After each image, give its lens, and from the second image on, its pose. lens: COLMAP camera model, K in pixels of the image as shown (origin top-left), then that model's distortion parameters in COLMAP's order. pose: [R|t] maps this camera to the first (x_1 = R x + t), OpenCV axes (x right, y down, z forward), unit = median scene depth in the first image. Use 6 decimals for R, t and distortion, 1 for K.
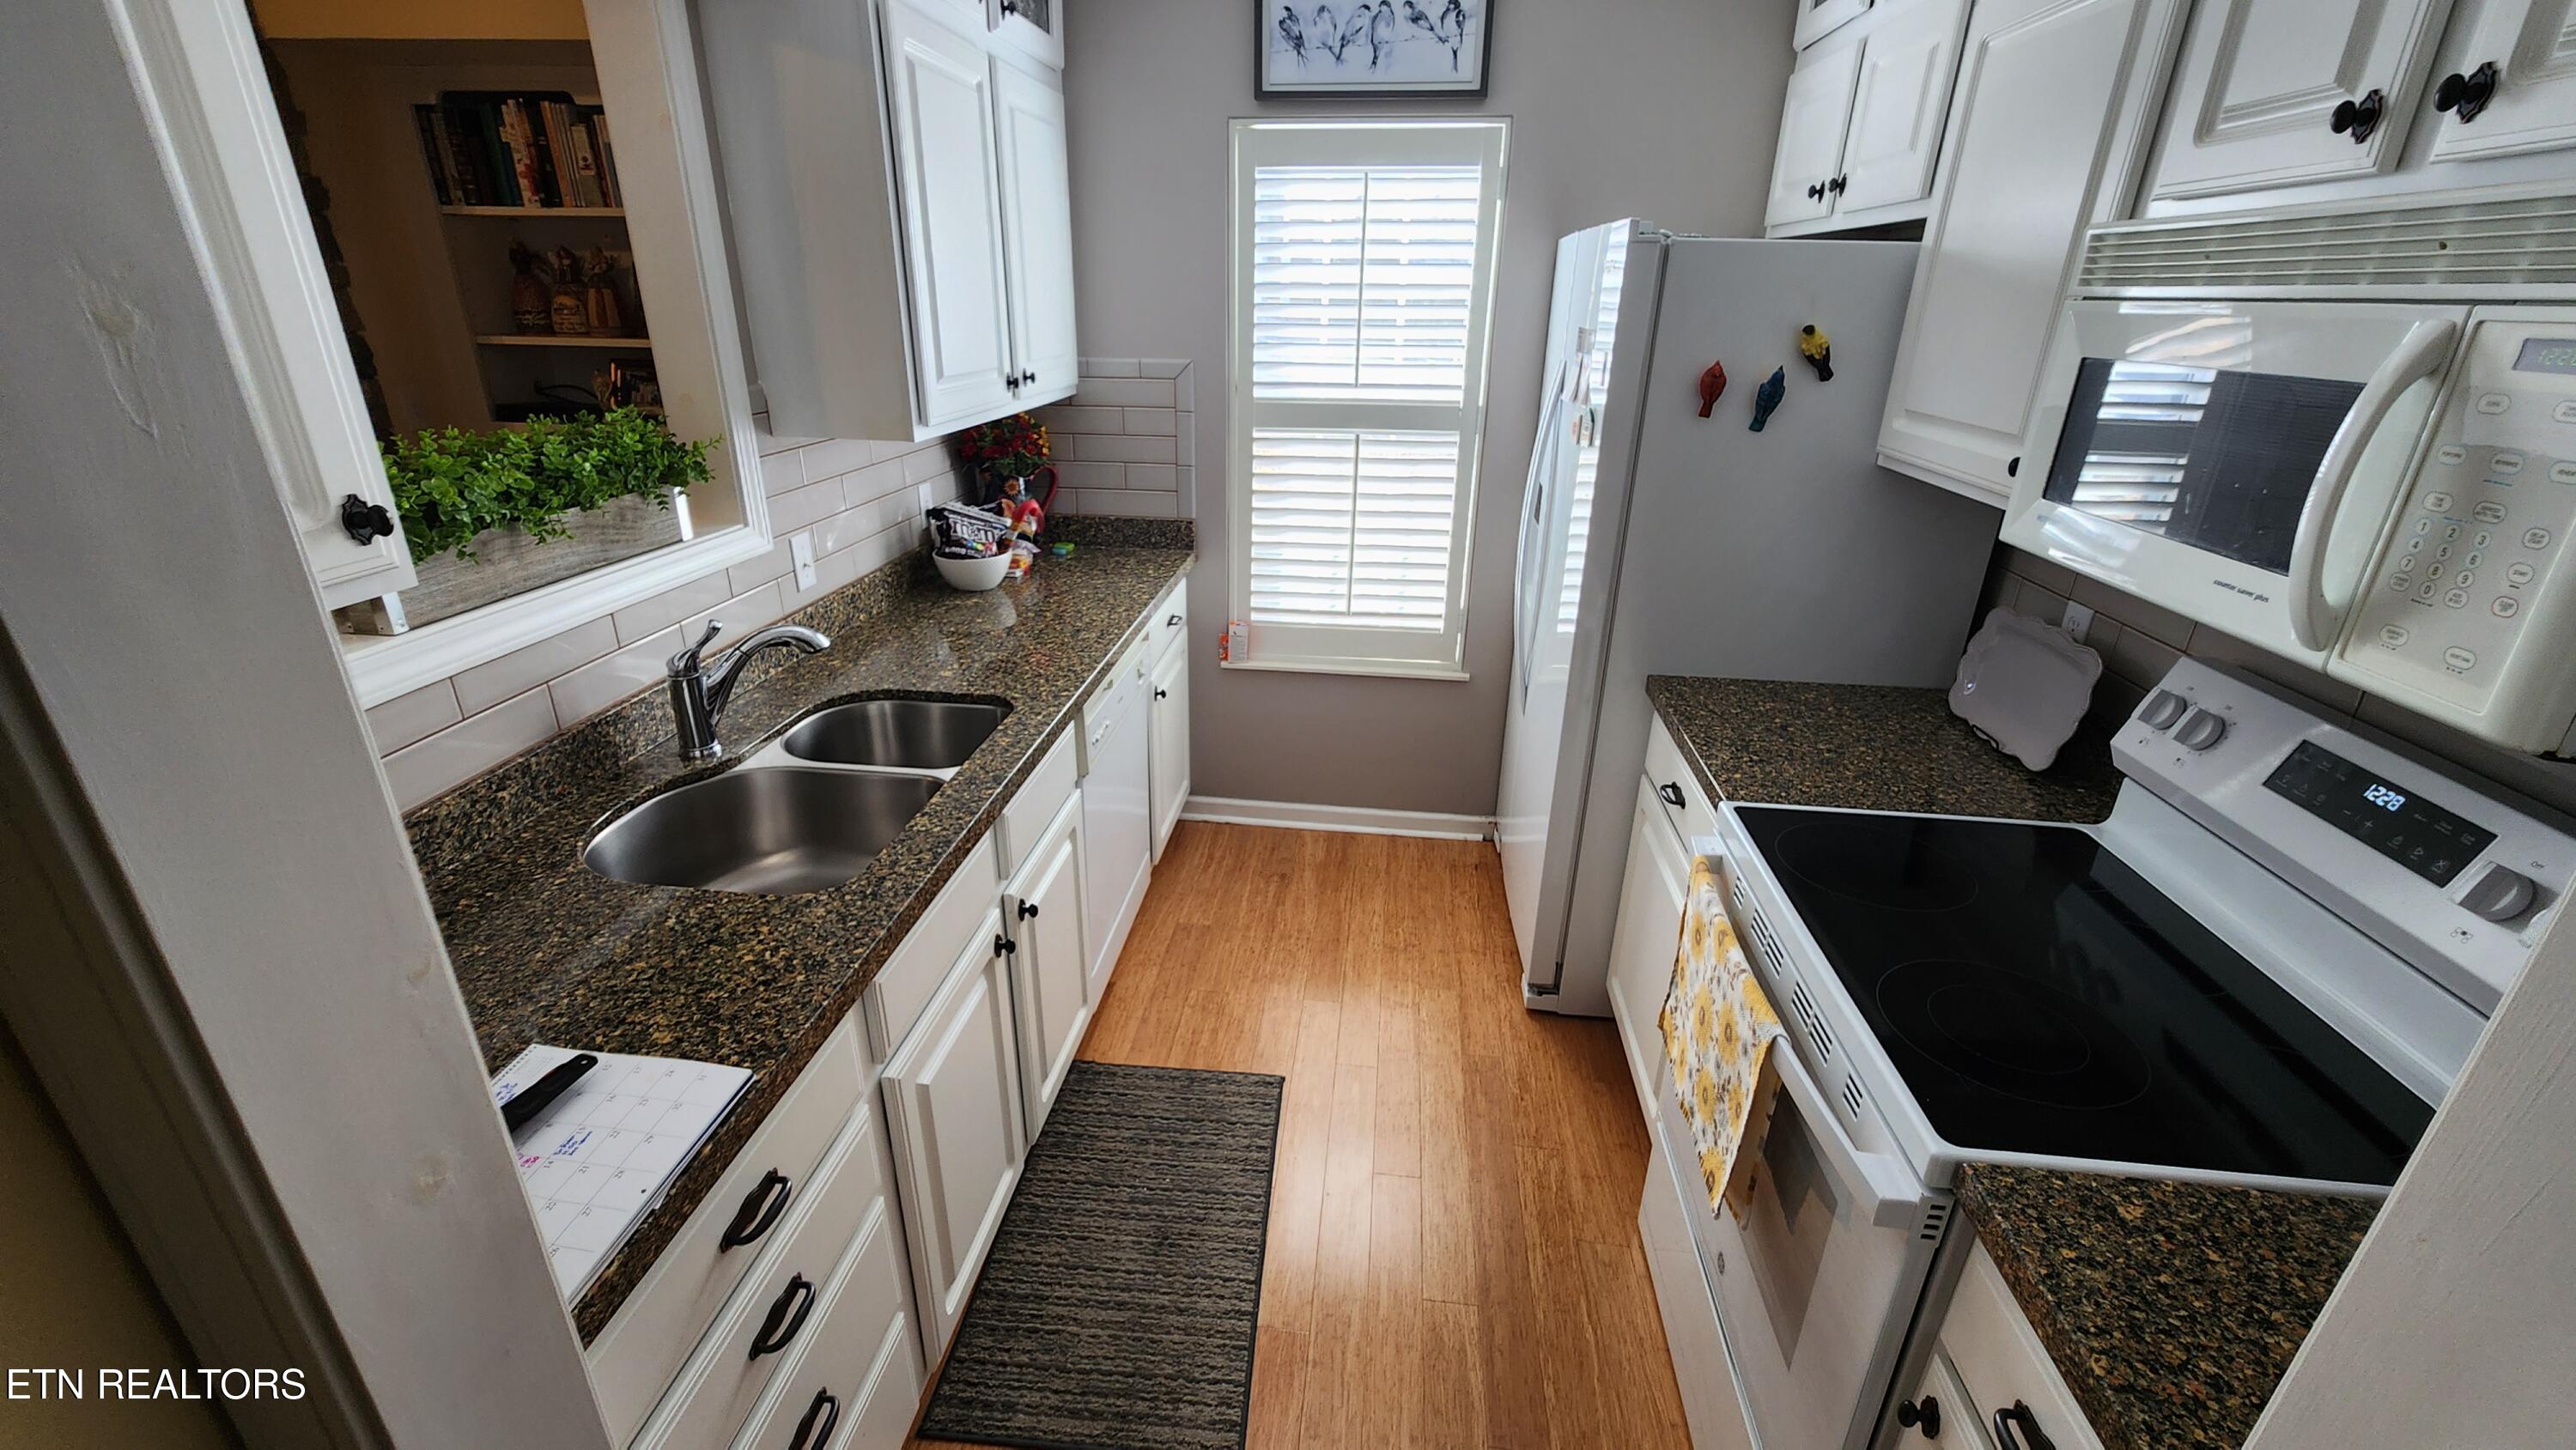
lens RADIAL K [[1057.3, 0, 1279.5], [0, 1057.3, 737.3], [0, 0, 1]] dist [0.004262, -0.003022]
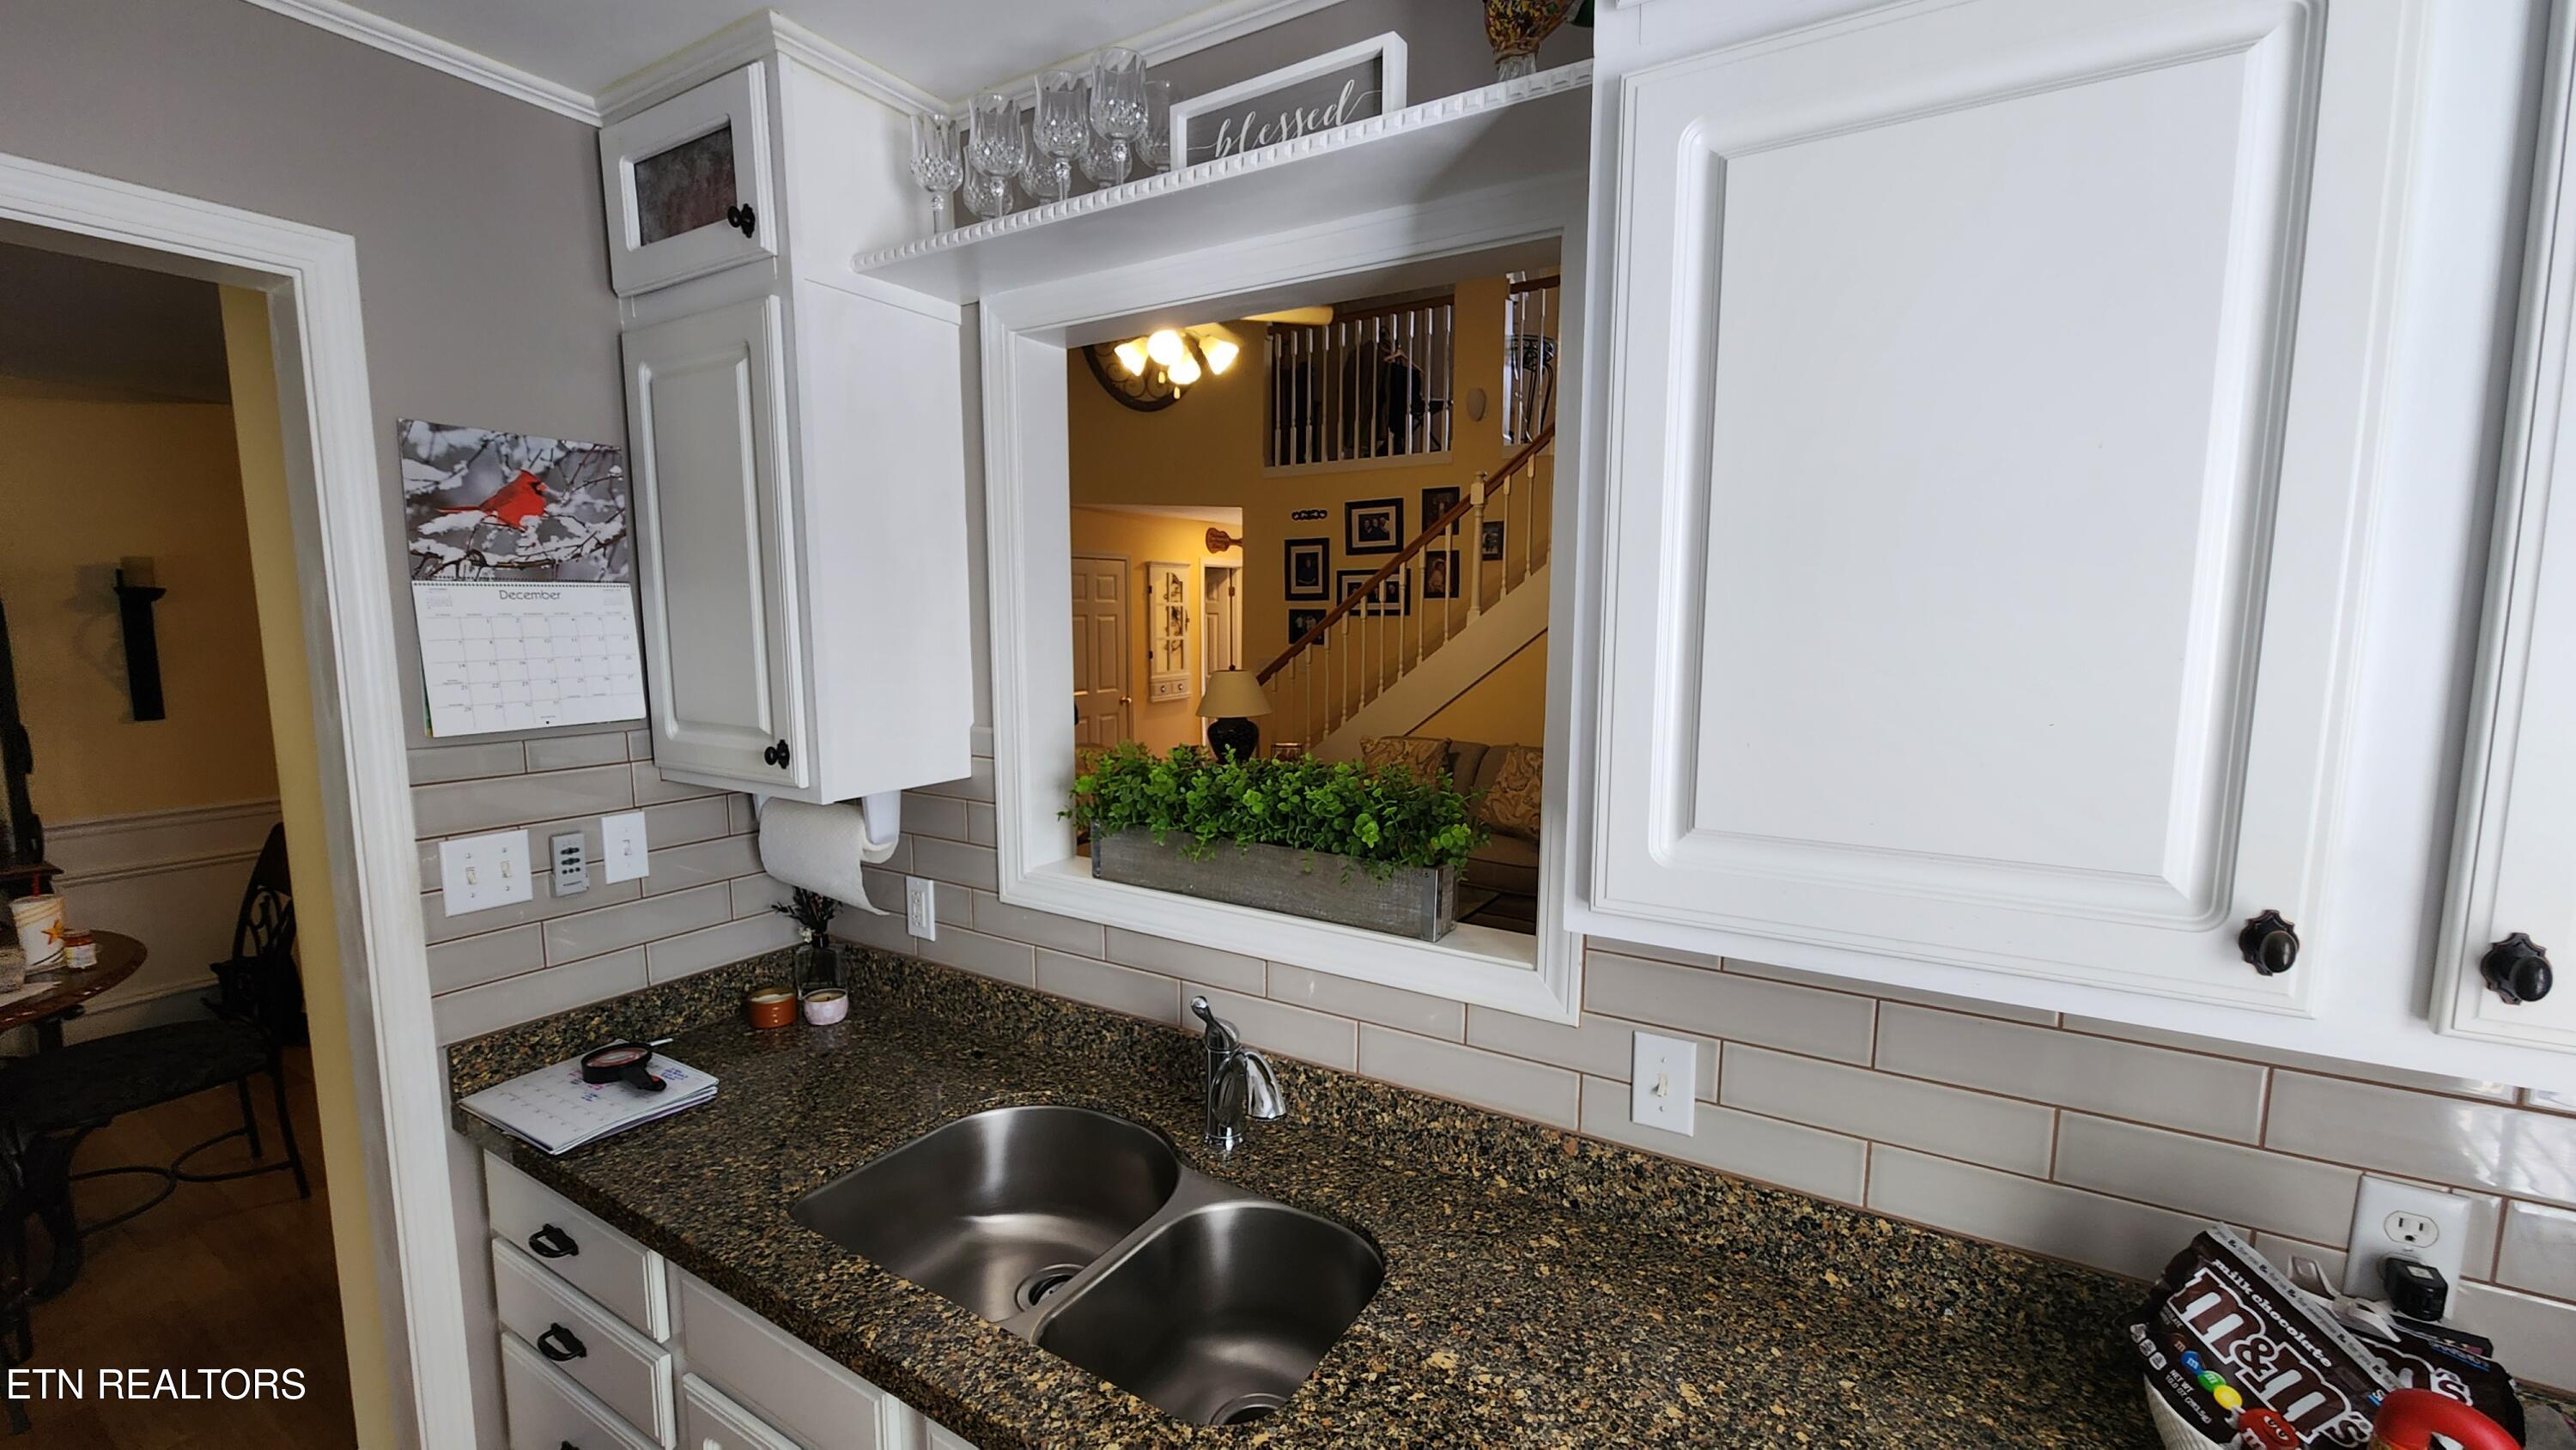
lens RADIAL K [[1057.3, 0, 1294.2], [0, 1057.3, 726.7], [0, 0, 1]] dist [0.004262, -0.003022]
pose [[-0.436300, 0.083011, -0.895964, 0.223288], [-0.355155, 0.899003, 0.256239, -0.700249], [0.826745, 0.430003, -0.362753, 1.619341]]
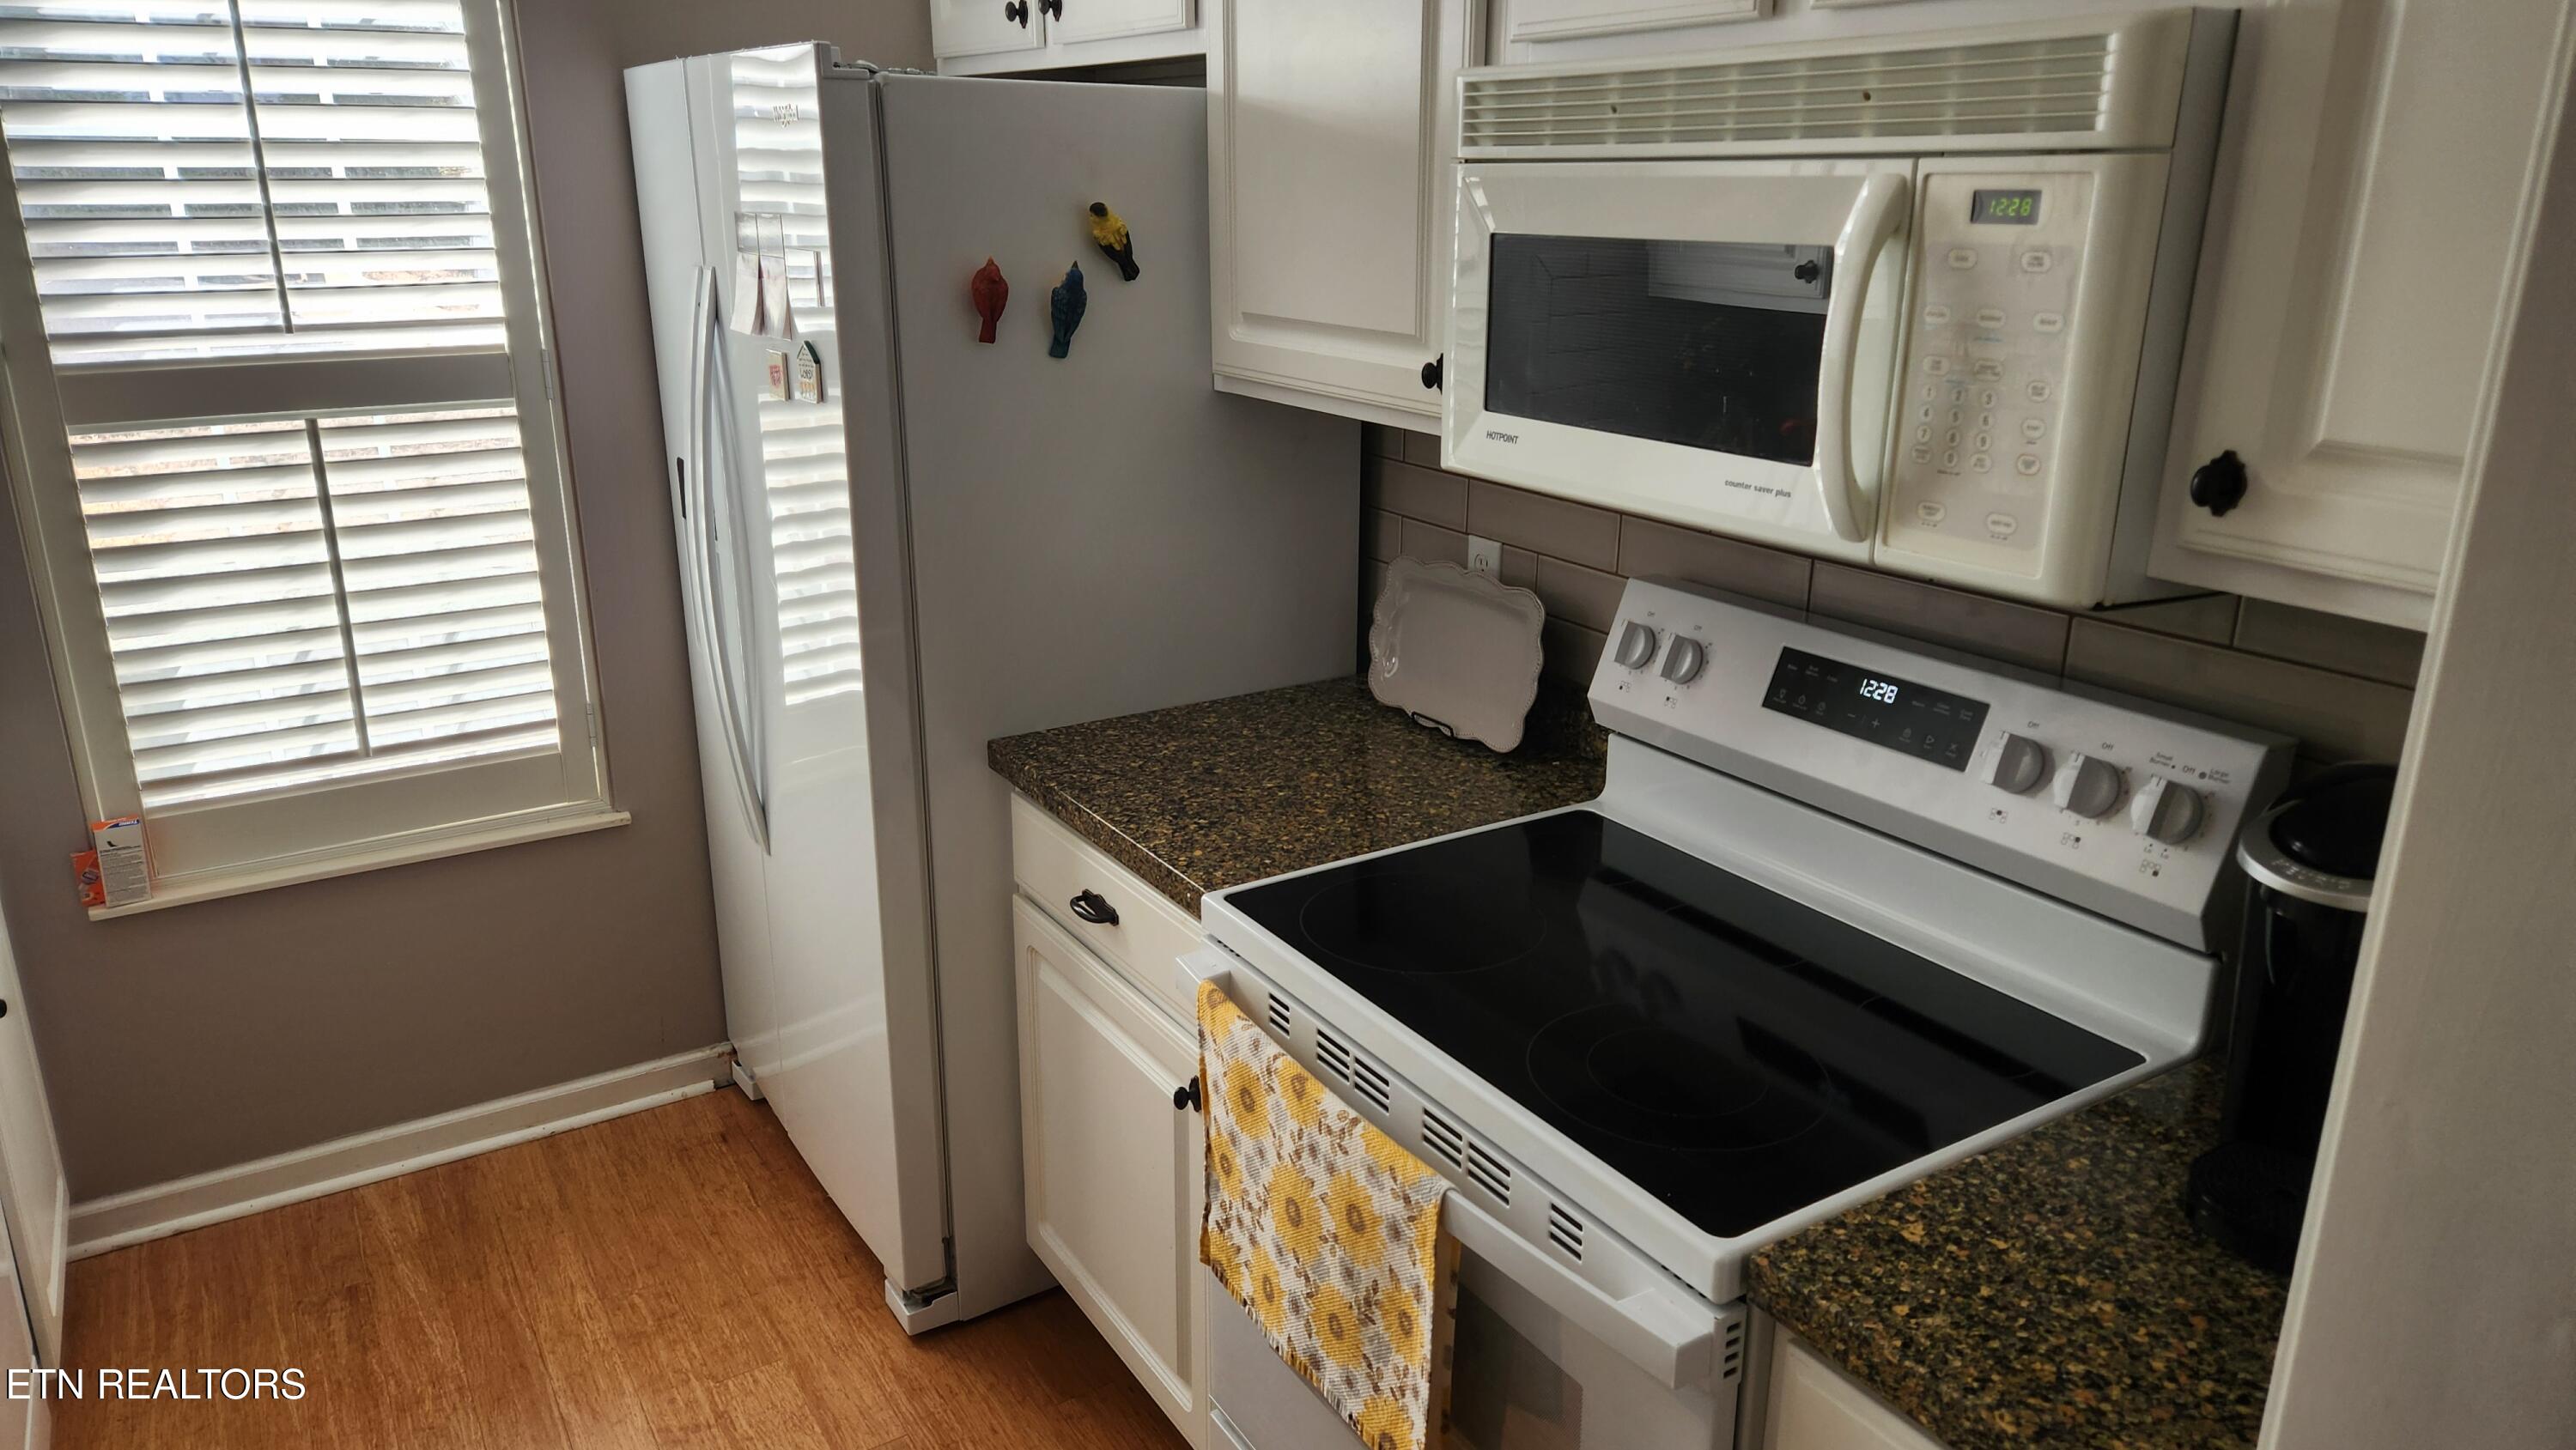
lens RADIAL K [[1724.7, 0, 1299.3], [0, 1724.7, 718.5], [0, 0, 1]] dist [0.064584, -0.029306]
pose [[0.780389, -0.203135, 0.591379, -0.144889], [0.252743, 0.967533, -0.001181, -0.028357], [-0.571939, 0.150389, 0.806393, 0.059894]]
